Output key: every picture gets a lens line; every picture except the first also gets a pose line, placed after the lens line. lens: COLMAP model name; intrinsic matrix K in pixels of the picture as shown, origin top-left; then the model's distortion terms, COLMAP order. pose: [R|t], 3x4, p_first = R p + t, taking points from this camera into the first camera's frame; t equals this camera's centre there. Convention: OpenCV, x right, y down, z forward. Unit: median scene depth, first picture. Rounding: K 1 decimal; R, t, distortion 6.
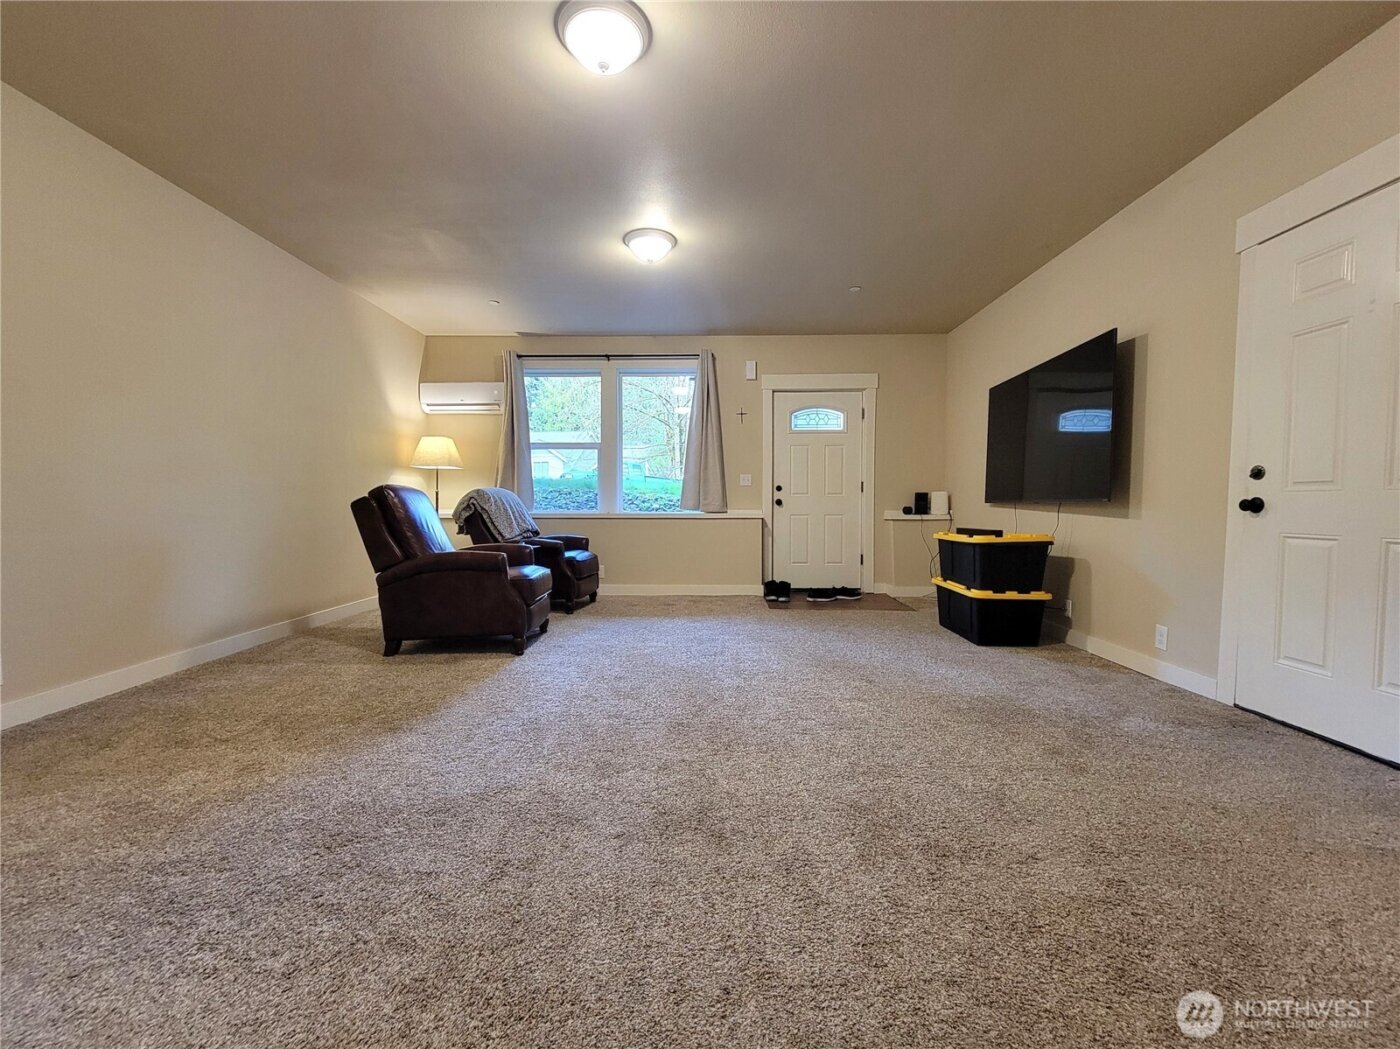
lens RADIAL K [[578.8, 0, 700.3], [0, 578.8, 525.5], [0, 0, 1]] dist [0.000922, -0.000386]
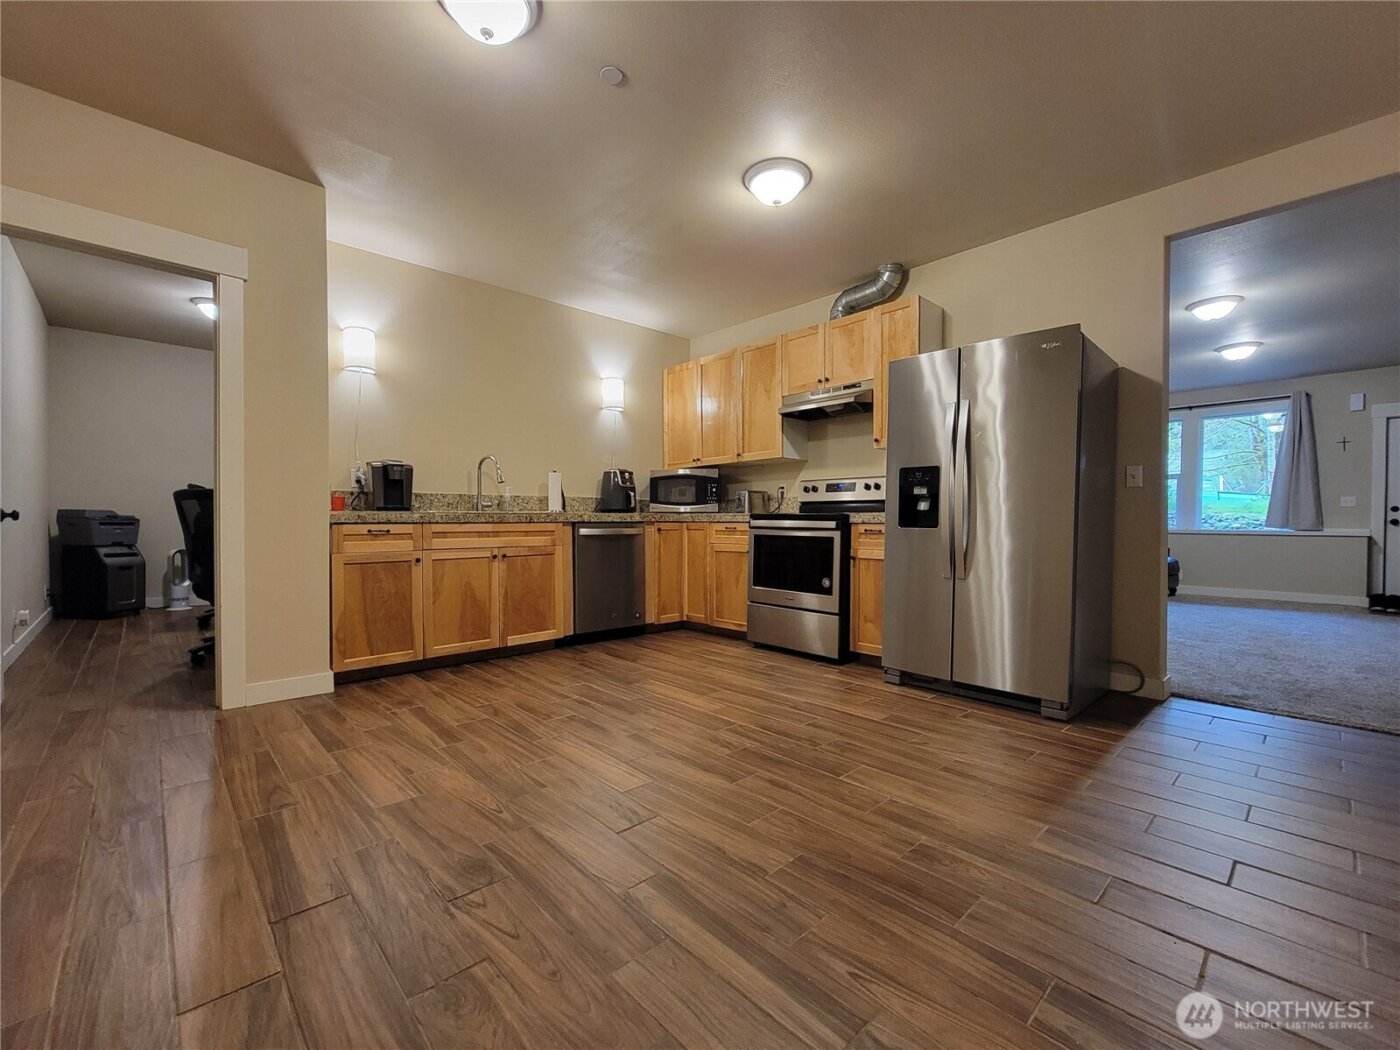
lens RADIAL K [[578.8, 0, 709.8], [0, 578.8, 527.2], [0, 0, 1]] dist [0.000922, -0.000386]
pose [[0.688847, 0.012686, -0.724796, 0.040671], [-0.033821, 0.999321, -0.014652, 0.027979], [0.724117, 0.034606, 0.688808, -0.649128]]
